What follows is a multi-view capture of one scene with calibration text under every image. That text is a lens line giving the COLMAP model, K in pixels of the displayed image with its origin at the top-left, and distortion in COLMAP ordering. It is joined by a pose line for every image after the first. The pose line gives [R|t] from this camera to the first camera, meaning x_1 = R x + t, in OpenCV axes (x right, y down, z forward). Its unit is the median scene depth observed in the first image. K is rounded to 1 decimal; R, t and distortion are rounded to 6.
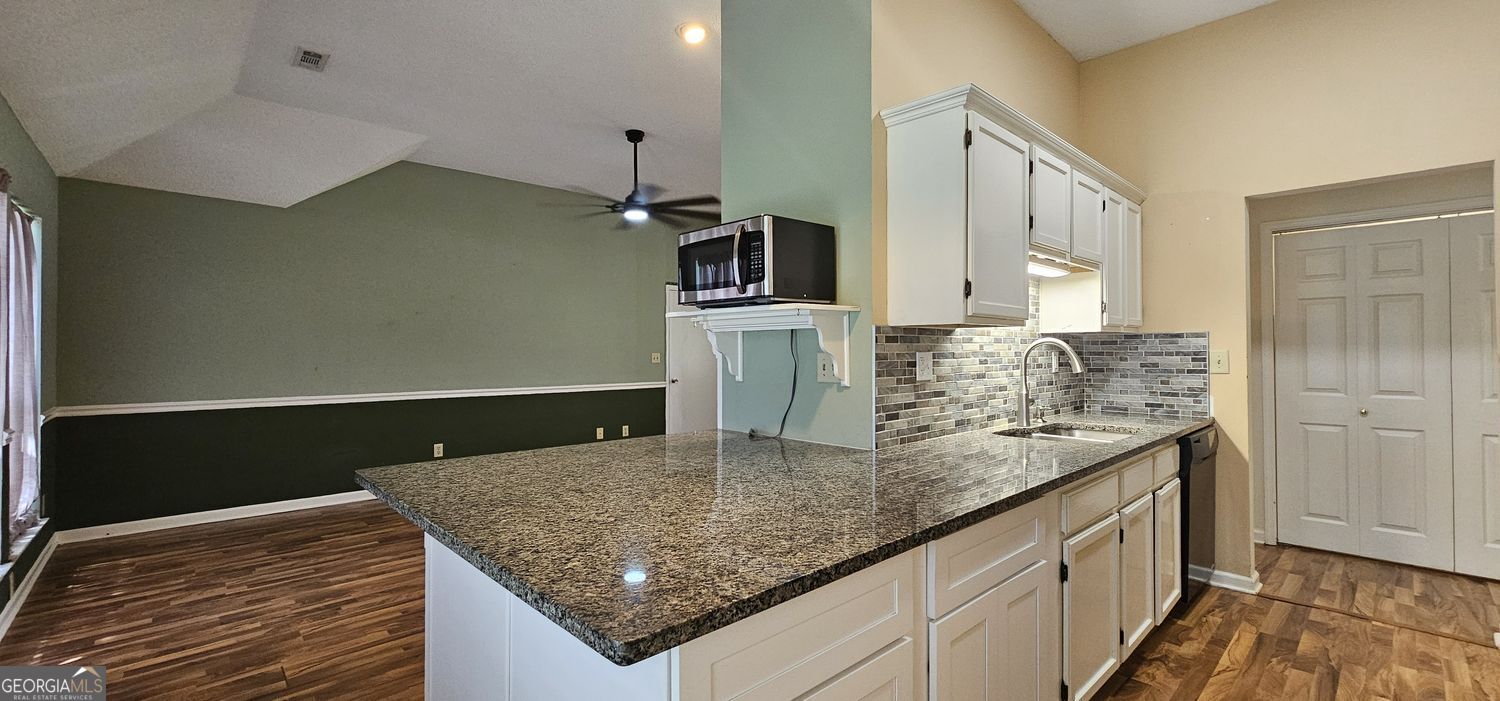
lens RADIAL K [[611.8, 0, 752.7], [0, 611.8, 347.8], [0, 0, 1]] dist [0.000239, 0.000120]
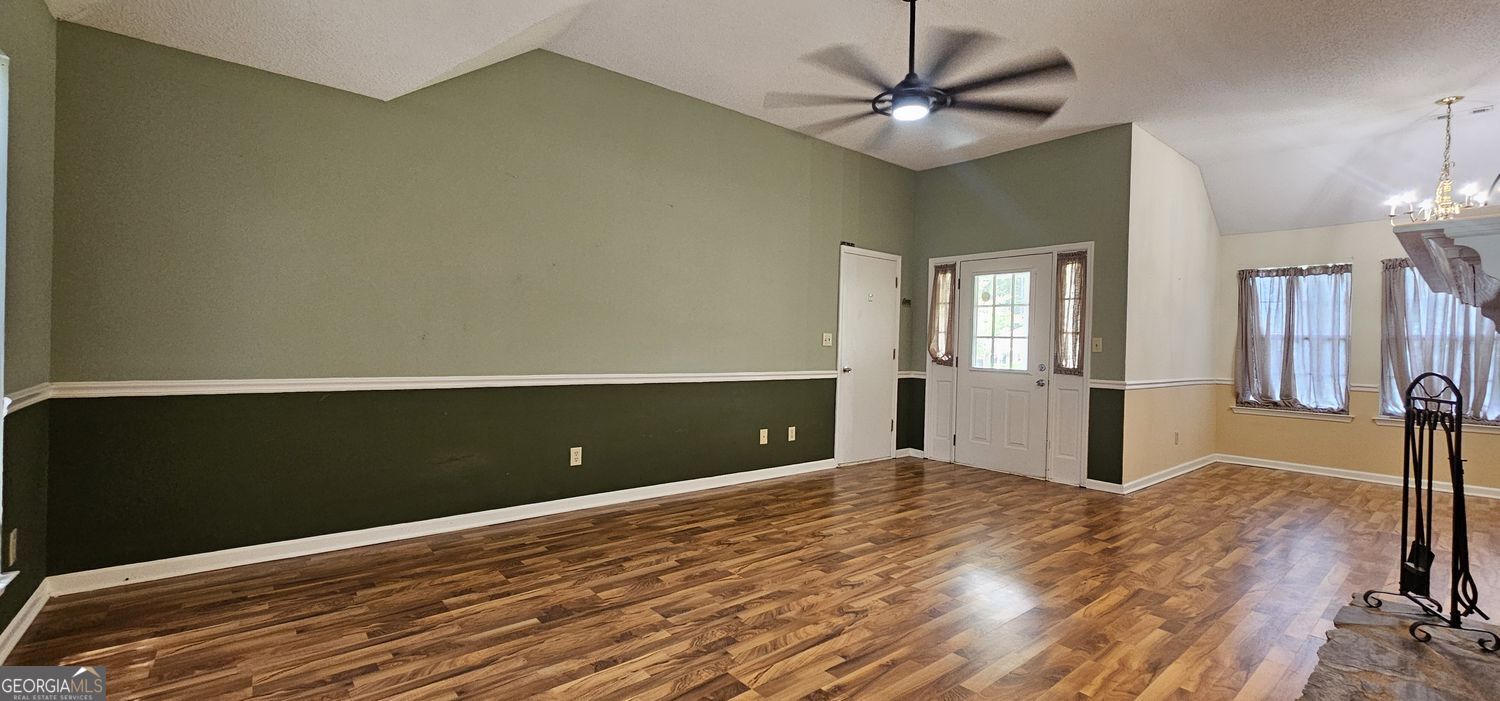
lens RADIAL K [[611.8, 0, 753.1], [0, 611.8, 348.2], [0, 0, 1]] dist [0.000239, 0.000120]
pose [[0.997754, 0.027776, -0.060952, -0.456656], [-0.026788, 0.999497, 0.016967, 0.037733], [0.061393, -0.015296, 0.997996, 0.505850]]
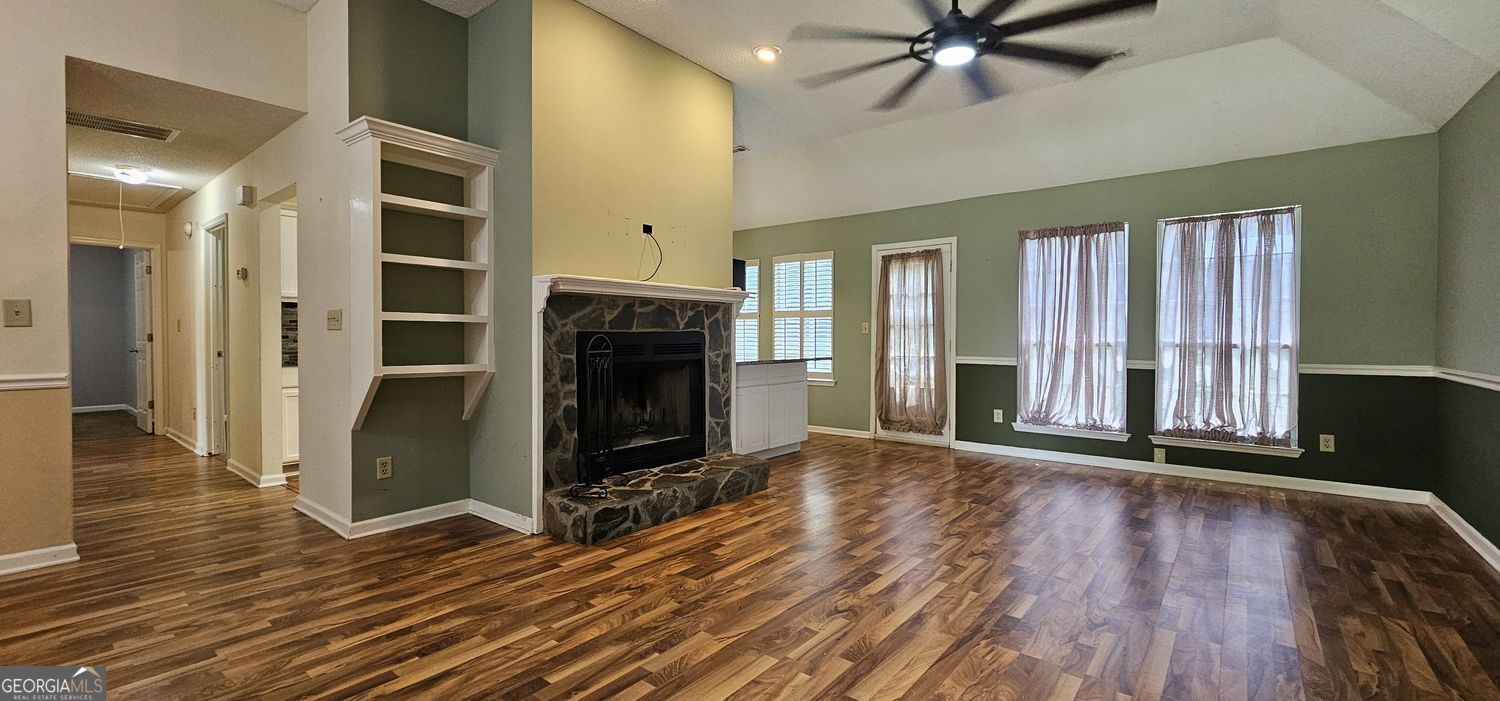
lens RADIAL K [[611.8, 0, 751.7], [0, 611.8, 343.9], [0, 0, 1]] dist [0.000239, 0.000120]
pose [[-0.991111, 0.002341, -0.133016, 0.100838], [0.001770, 0.999989, 0.004406, 0.065803], [0.133025, 0.004132, -0.991104, 2.261281]]
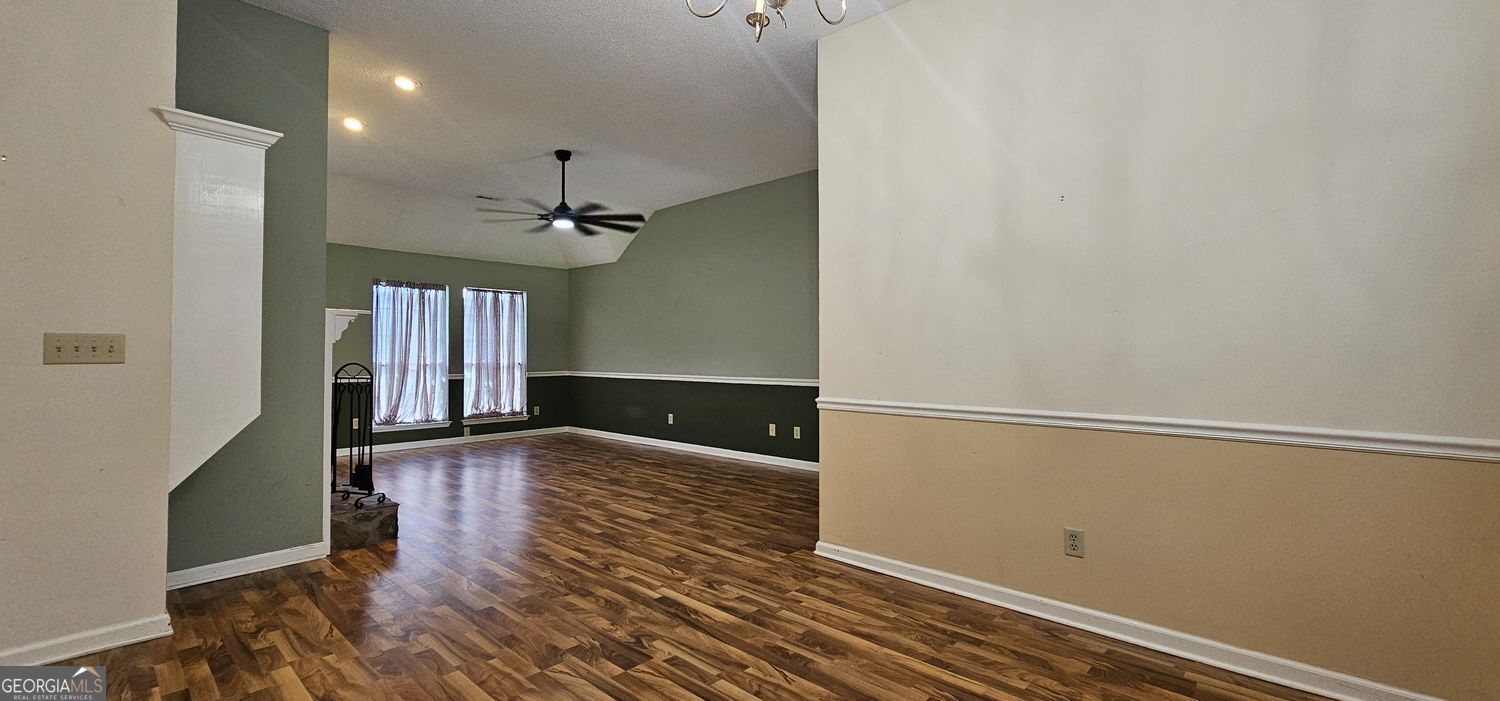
lens RADIAL K [[611.8, 0, 750.9], [0, 611.8, 345.5], [0, 0, 1]] dist [0.000239, 0.000120]
pose [[0.072557, -0.011515, -0.997298, 1.441940], [0.009554, 0.999895, -0.010850, 0.040480], [0.997318, -0.008741, 0.072660, 1.864521]]
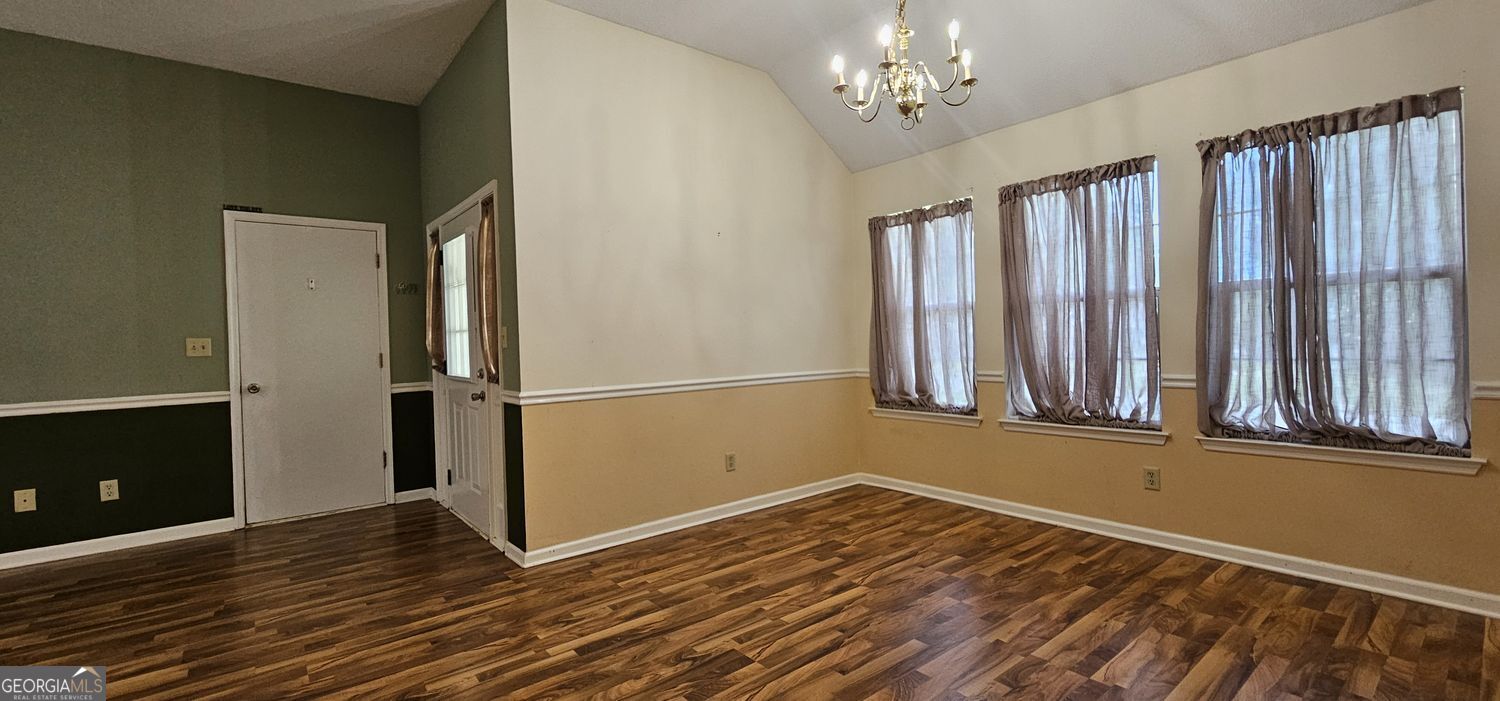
lens RADIAL K [[611.8, 0, 755.4], [0, 611.8, 348.9], [0, 0, 1]] dist [0.000239, 0.000120]
pose [[0.997234, -0.023495, -0.070521, 0.808114], [0.025490, 0.999296, 0.027524, 0.034460], [0.069825, -0.029246, 0.997130, 1.123414]]
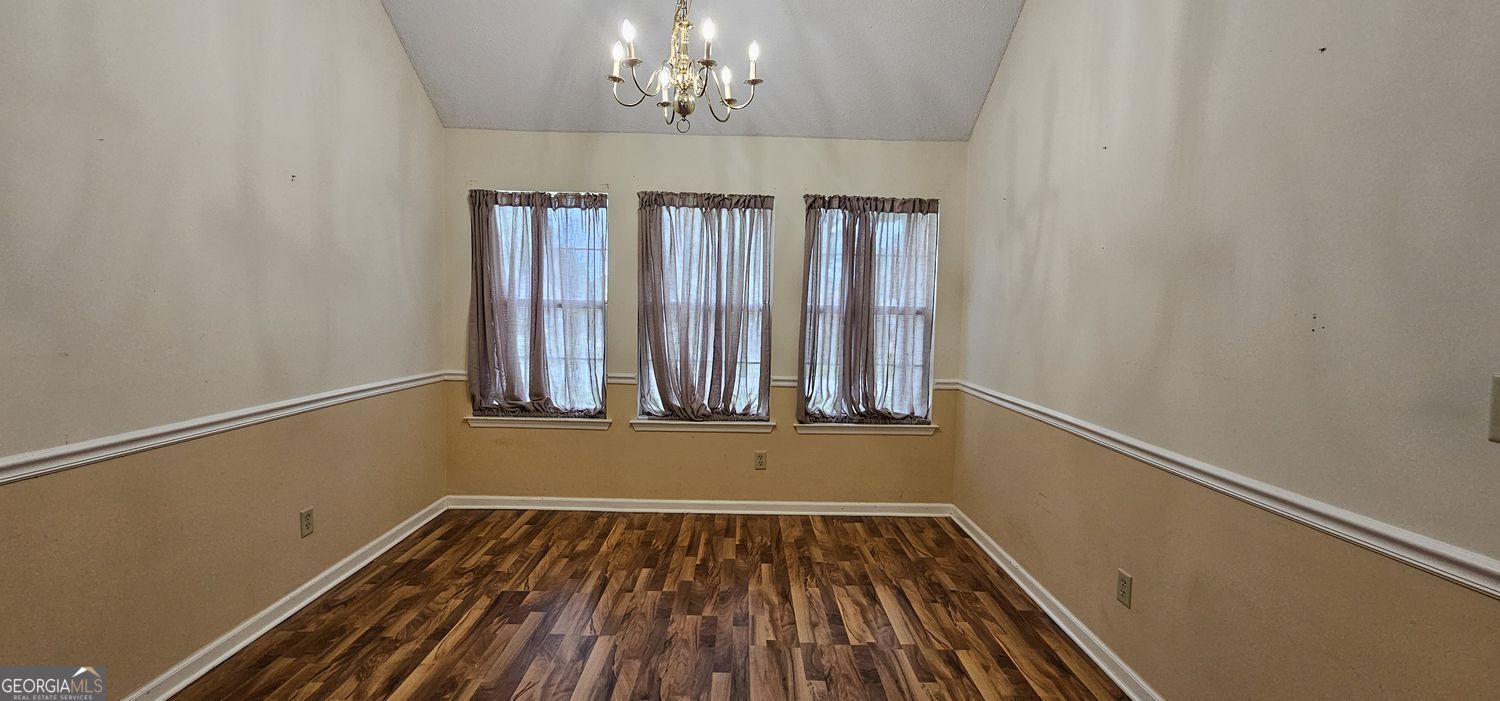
lens RADIAL K [[611.8, 0, 750.0], [0, 611.8, 347.7], [0, 0, 1]] dist [0.000239, 0.000120]
pose [[0.677910, -0.027331, 0.734636, 0.469496], [-0.034259, 0.997049, 0.068707, -0.018412], [-0.734346, -0.071745, 0.674973, 1.361480]]
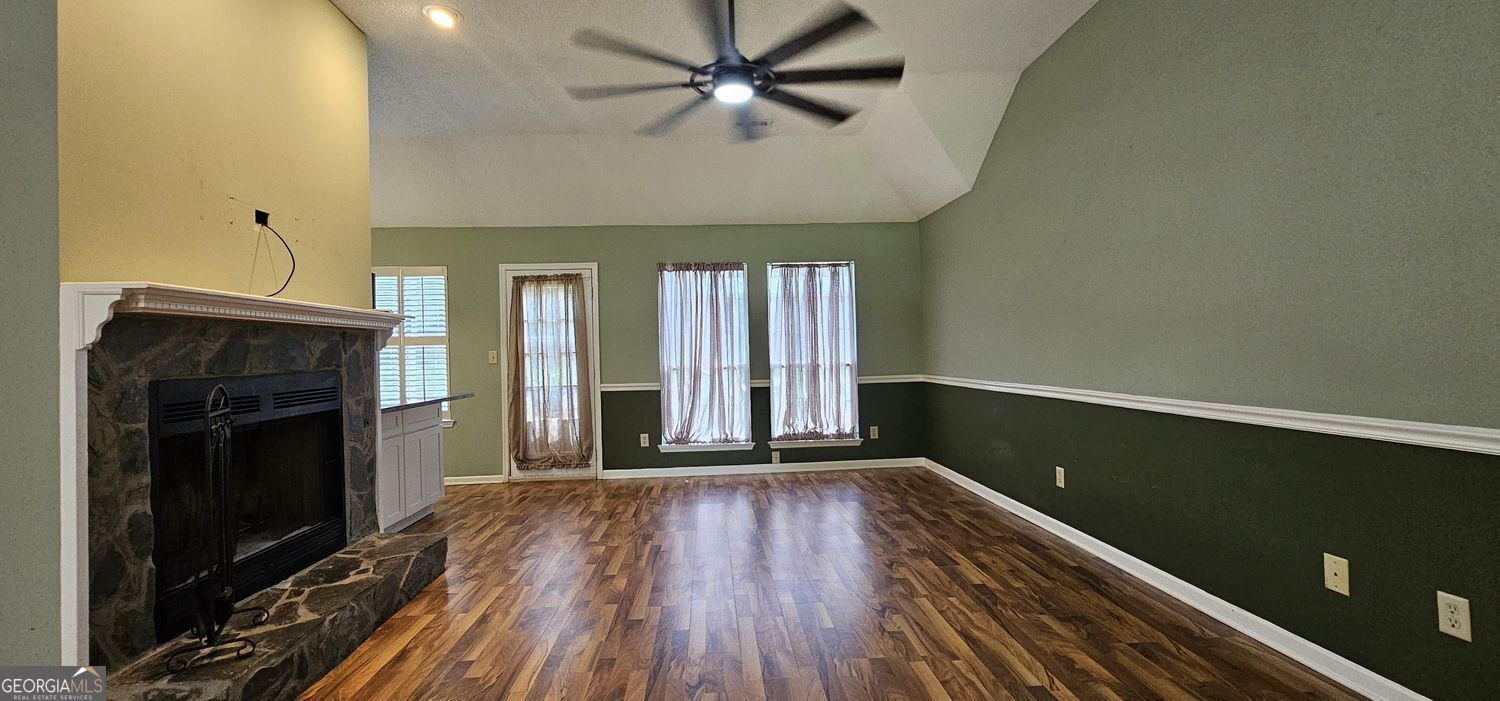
lens RADIAL K [[611.8, 0, 752.6], [0, 611.8, 351.1], [0, 0, 1]] dist [0.000239, 0.000120]
pose [[-0.632812, 0.015828, -0.774143, 0.355932], [0.033740, 0.999405, -0.007146, 0.042851], [0.773570, -0.030642, -0.632970, 2.013918]]
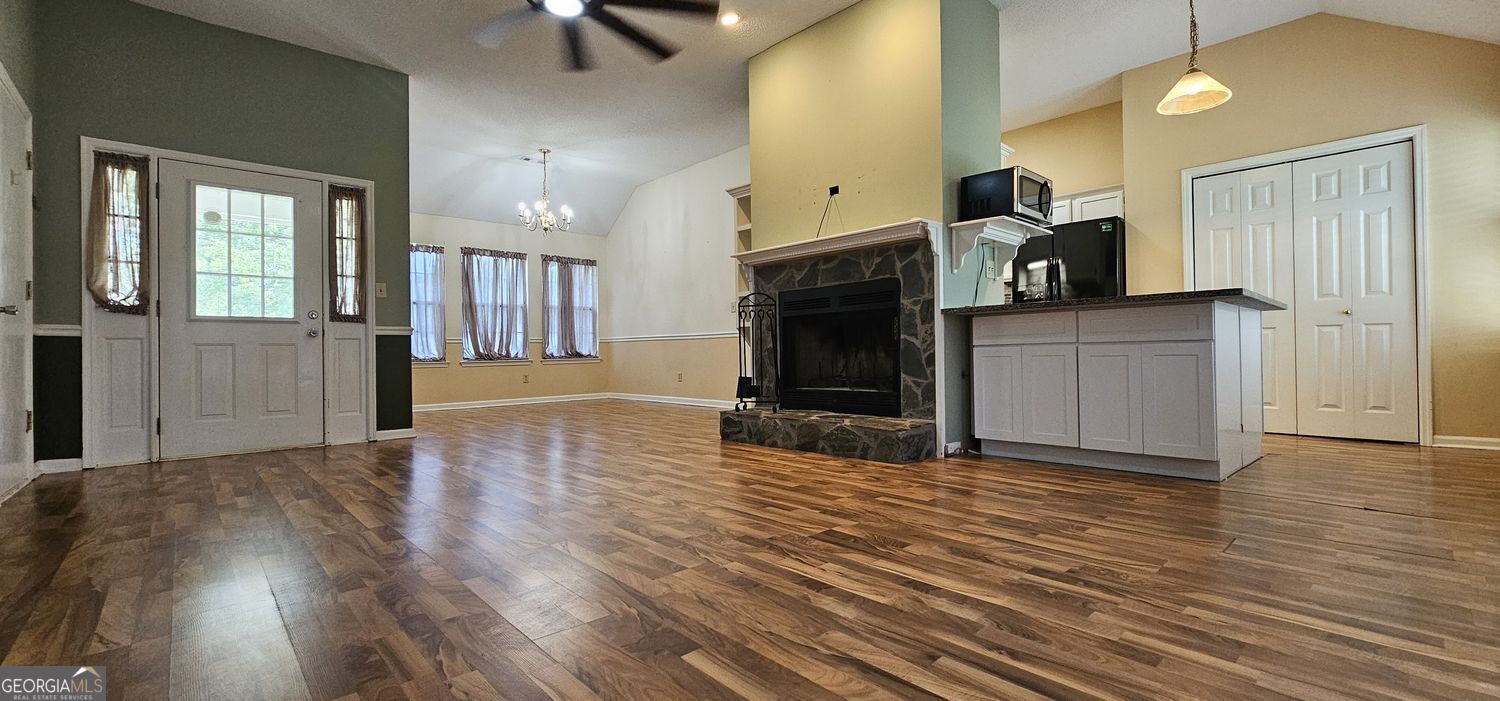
lens RADIAL K [[611.8, 0, 750.5], [0, 611.8, 349.4], [0, 0, 1]] dist [0.000239, 0.000120]
pose [[0.008970, 0.007702, 0.999930, -1.170483], [0.005168, 0.999957, -0.007748, 0.193207], [-0.999946, 0.005238, 0.008930, 1.193808]]
